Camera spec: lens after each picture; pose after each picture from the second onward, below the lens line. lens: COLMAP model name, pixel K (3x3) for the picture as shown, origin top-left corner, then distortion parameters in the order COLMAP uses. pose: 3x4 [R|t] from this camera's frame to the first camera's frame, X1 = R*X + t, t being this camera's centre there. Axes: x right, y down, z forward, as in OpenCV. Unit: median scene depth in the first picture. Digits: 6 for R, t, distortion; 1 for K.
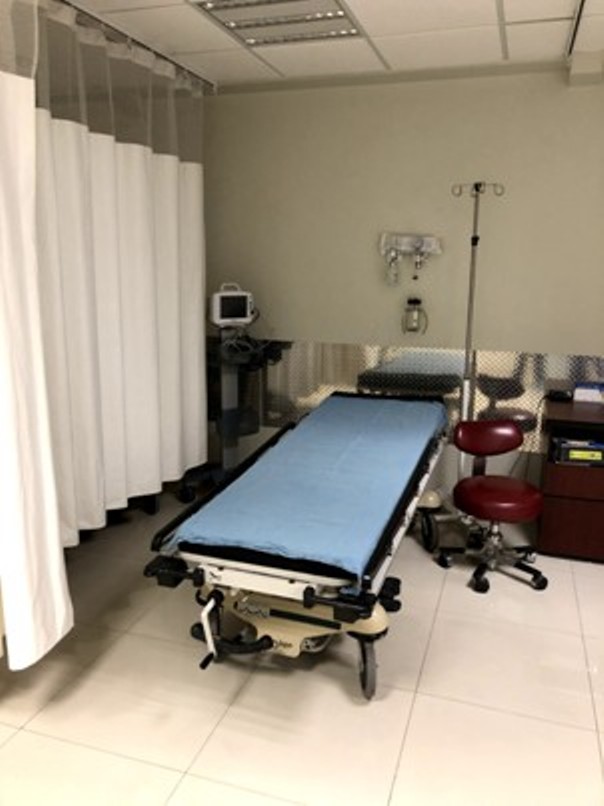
lens RADIAL K [[645.3, 0, 302.0], [0, 645.3, 403.0], [0, 0, 1]] dist [0.014602, -0.000045]
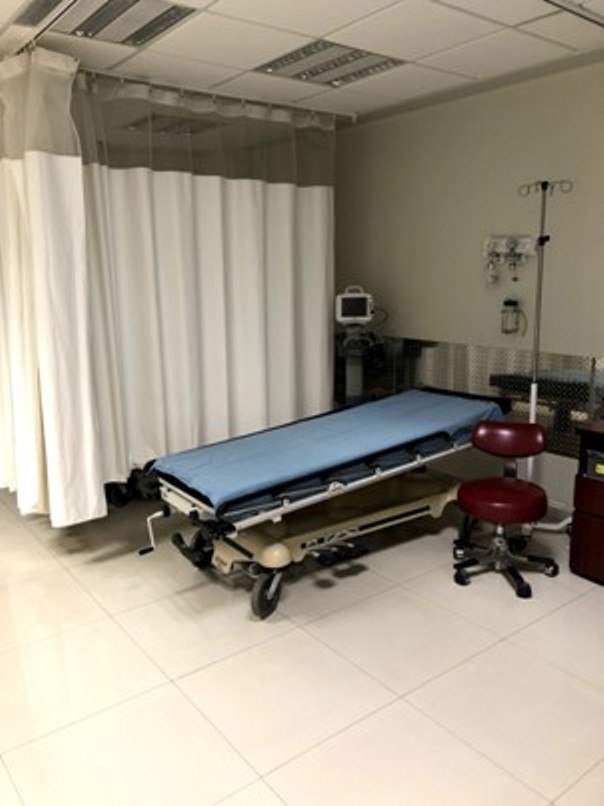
lens RADIAL K [[645.3, 0, 302.0], [0, 645.3, 403.0], [0, 0, 1]] dist [0.014602, -0.000045]
pose [[0.830315, 0.092021, -0.549644, 0.469753], [-0.097540, 0.995046, 0.019241, 0.008580], [0.548692, 0.037636, 0.835177, -0.004219]]
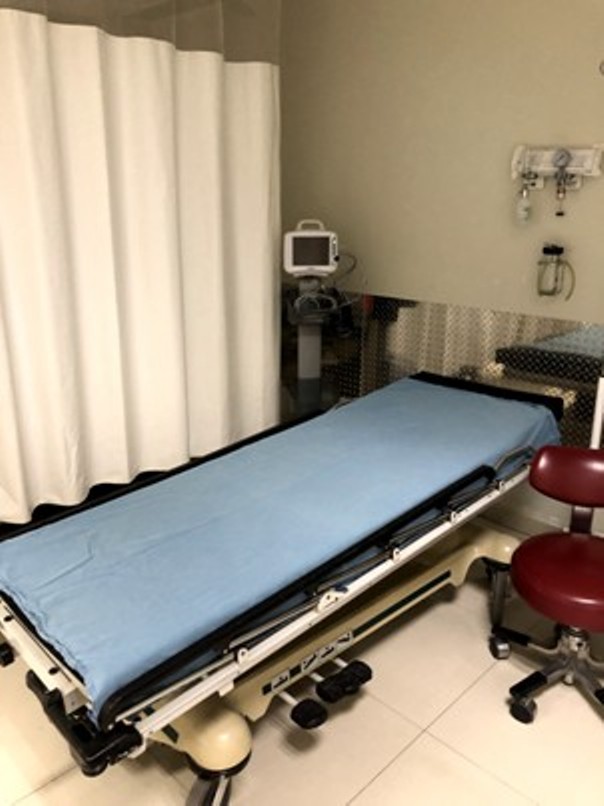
lens RADIAL K [[653.8, 0, 302.0], [0, 653.8, 403.0], [0, 0, 1]] dist [-0.006127, -0.003550]
pose [[0.899621, 0.124303, -0.418605, 0.242708], [-0.089700, 0.990790, 0.101436, -0.045838], [0.427359, -0.053705, 0.902486, 0.272185]]
